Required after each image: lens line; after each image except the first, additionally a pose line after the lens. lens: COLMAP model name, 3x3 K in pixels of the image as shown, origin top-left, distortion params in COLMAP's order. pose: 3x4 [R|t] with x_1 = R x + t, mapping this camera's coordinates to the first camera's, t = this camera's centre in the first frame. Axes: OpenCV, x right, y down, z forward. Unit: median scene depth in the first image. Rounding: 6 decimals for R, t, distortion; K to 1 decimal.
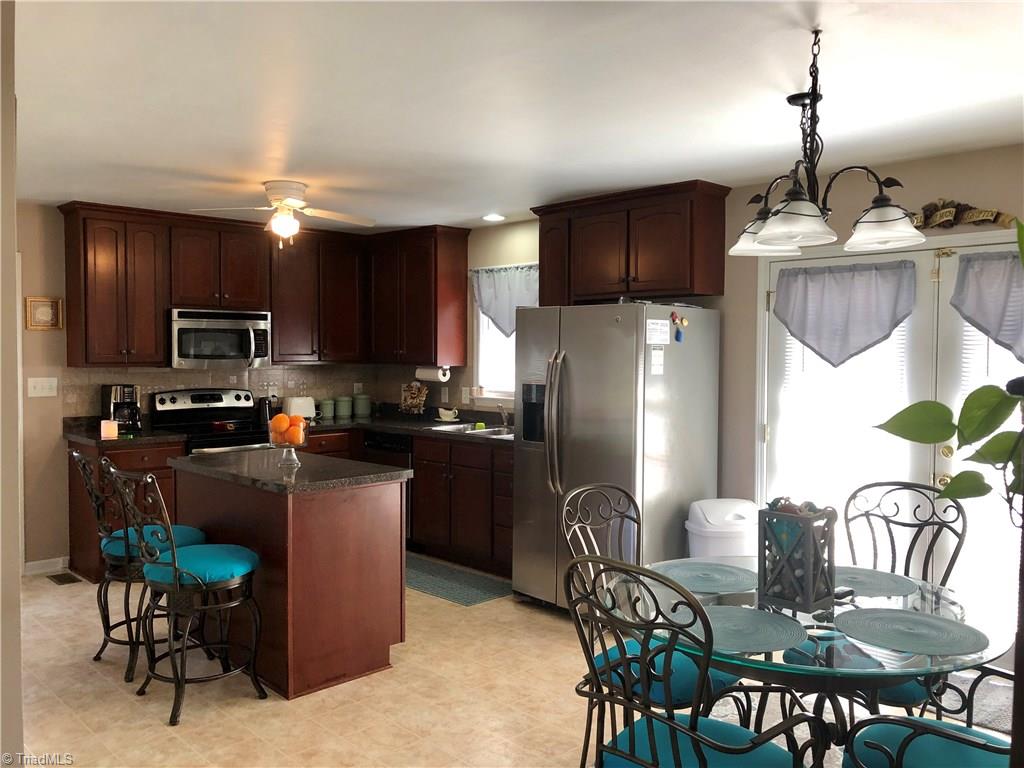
lens RADIAL K [[844.0, 0, 512.0], [0, 844.0, 384.0], [0, 0, 1]] dist [0.025921, -0.003375]
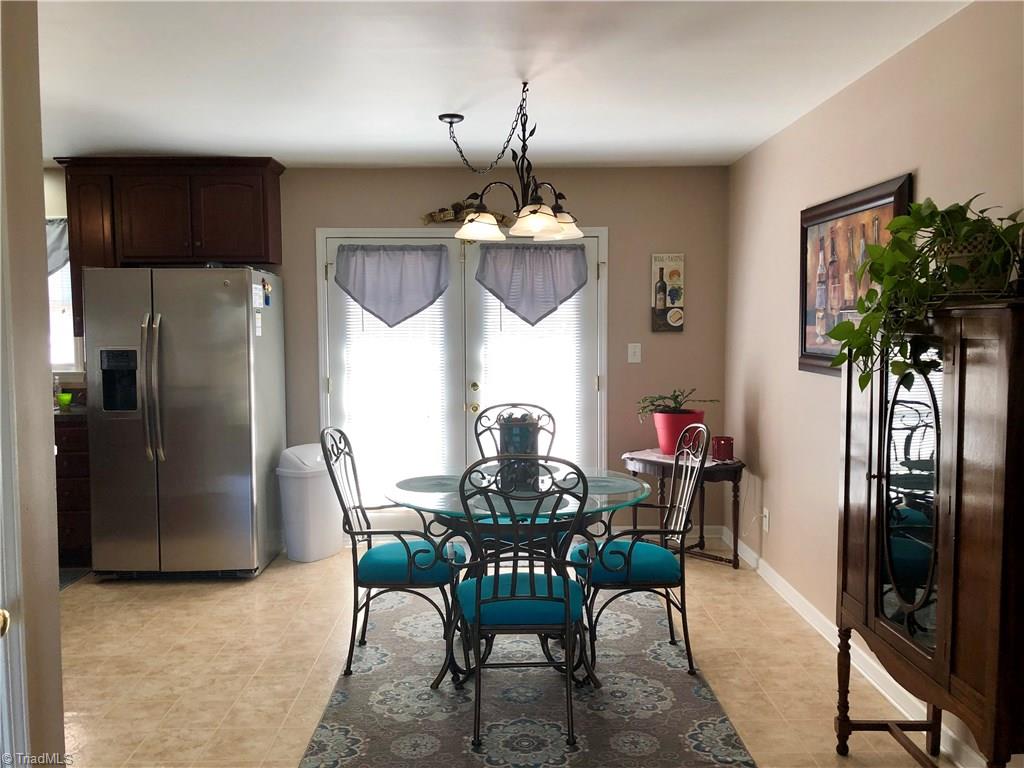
lens RADIAL K [[830.2, 0, 512.0], [0, 830.2, 384.0], [0, 0, 1]] dist [0.049224, -0.002425]
pose [[0.685813, -0.062341, 0.725103, -0.392711], [0.038075, 0.998033, 0.049794, 0.010091], [-0.726782, -0.006541, 0.686838, 0.028554]]
